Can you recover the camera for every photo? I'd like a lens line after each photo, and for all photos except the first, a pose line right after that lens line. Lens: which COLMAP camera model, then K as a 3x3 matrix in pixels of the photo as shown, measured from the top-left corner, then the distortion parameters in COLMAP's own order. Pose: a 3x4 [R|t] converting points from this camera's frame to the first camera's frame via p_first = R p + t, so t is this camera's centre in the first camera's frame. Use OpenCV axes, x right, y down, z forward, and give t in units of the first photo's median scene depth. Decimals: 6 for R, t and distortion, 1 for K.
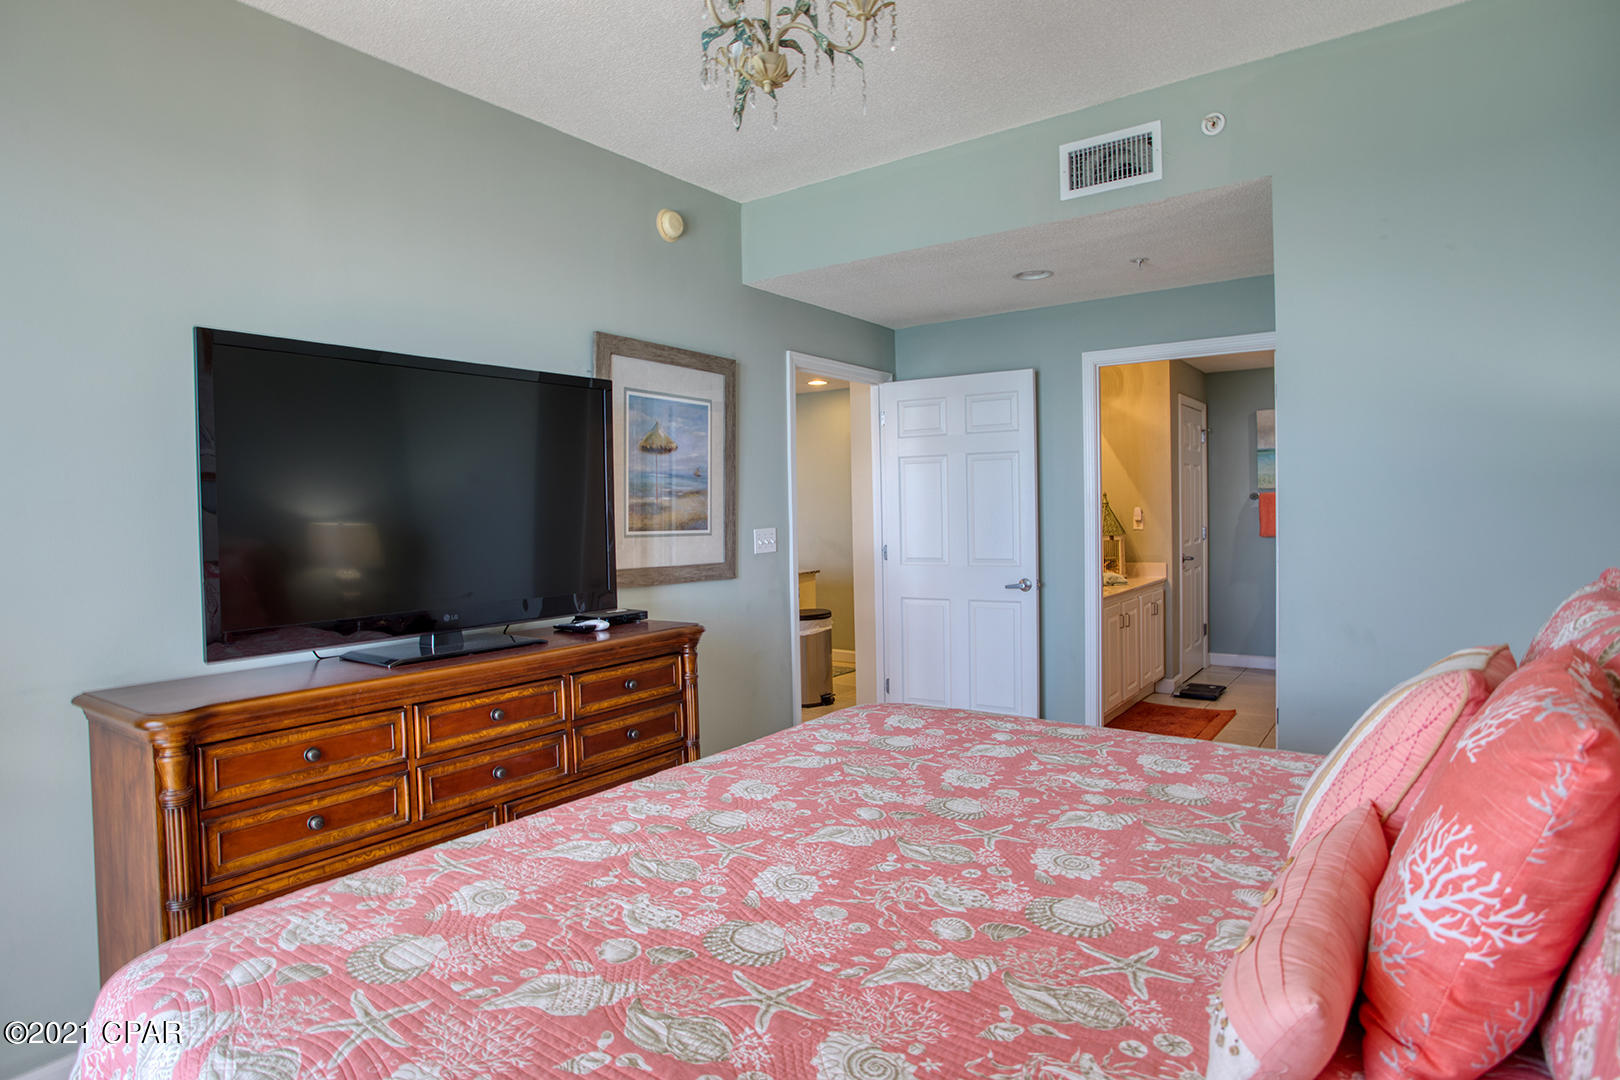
lens RADIAL K [[908.6, 0, 810.0], [0, 908.6, 540.0], [0, 0, 1]] dist [-0.039707, 0.002982]
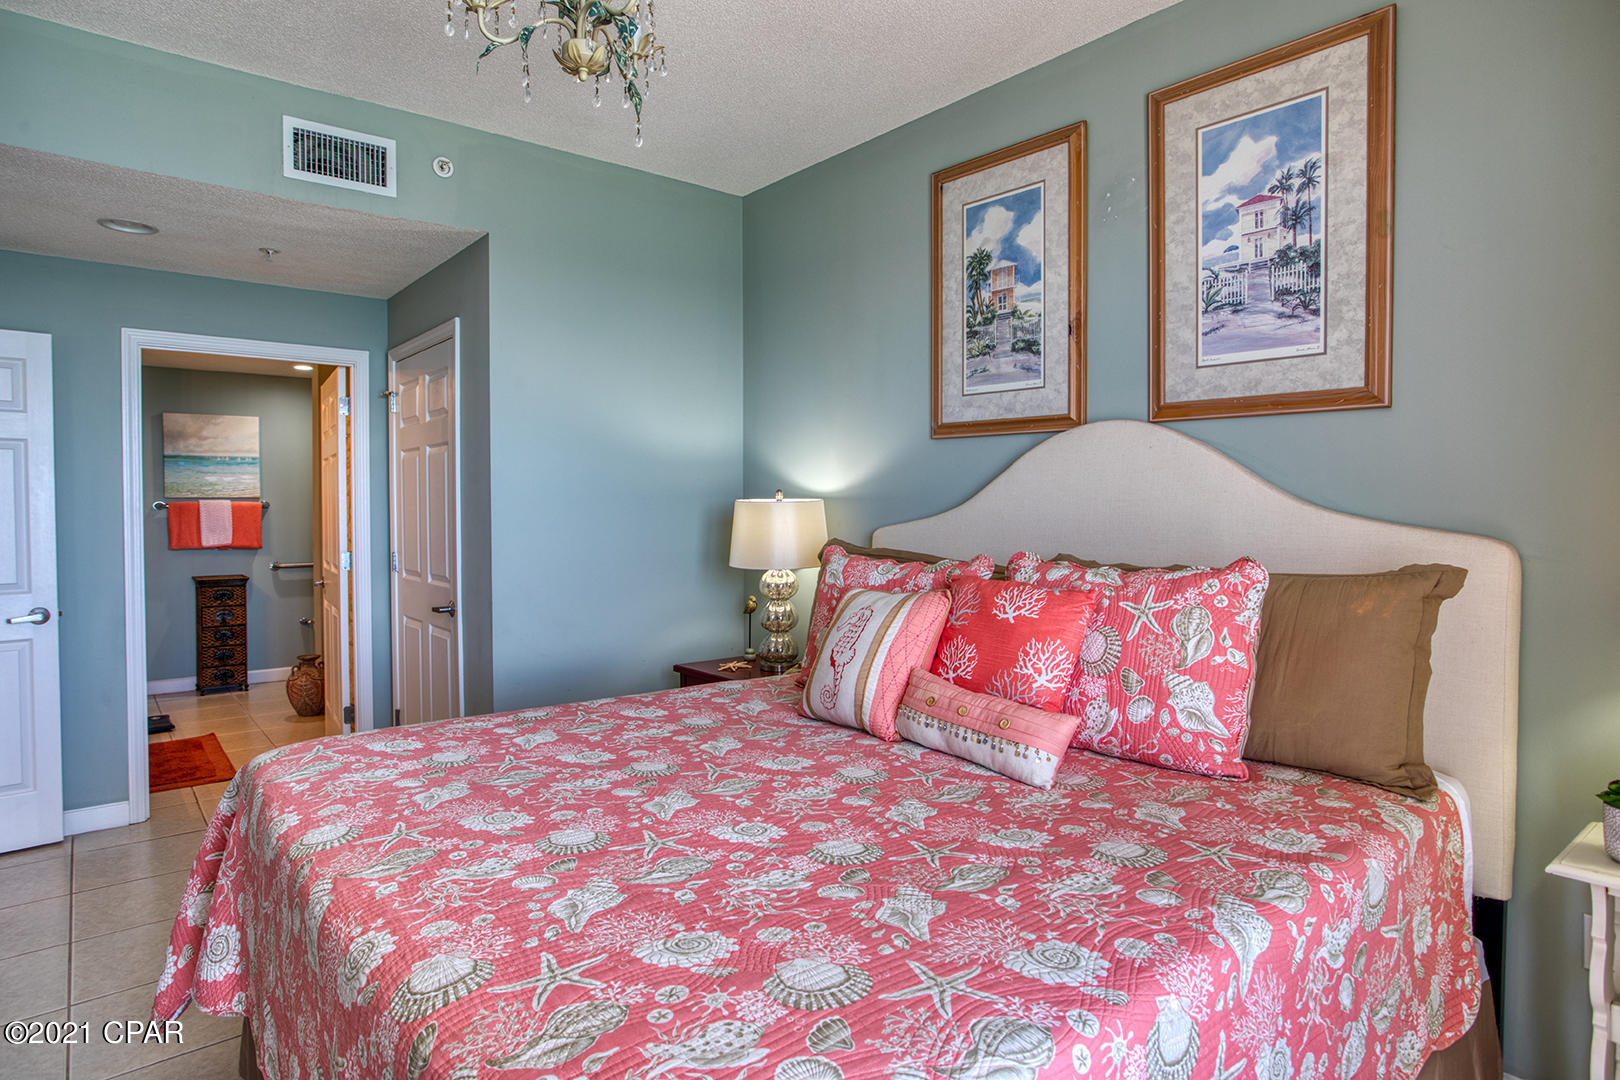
lens RADIAL K [[939.1, 0, 802.7], [0, 939.1, 529.6], [0, 0, 1]] dist [-0.082720, 0.074762]
pose [[0.221507, 0.001059, 0.975158, -1.026501], [0.029540, 0.999533, -0.007795, 0.008795], [-0.974711, 0.030533, 0.221372, 0.587827]]
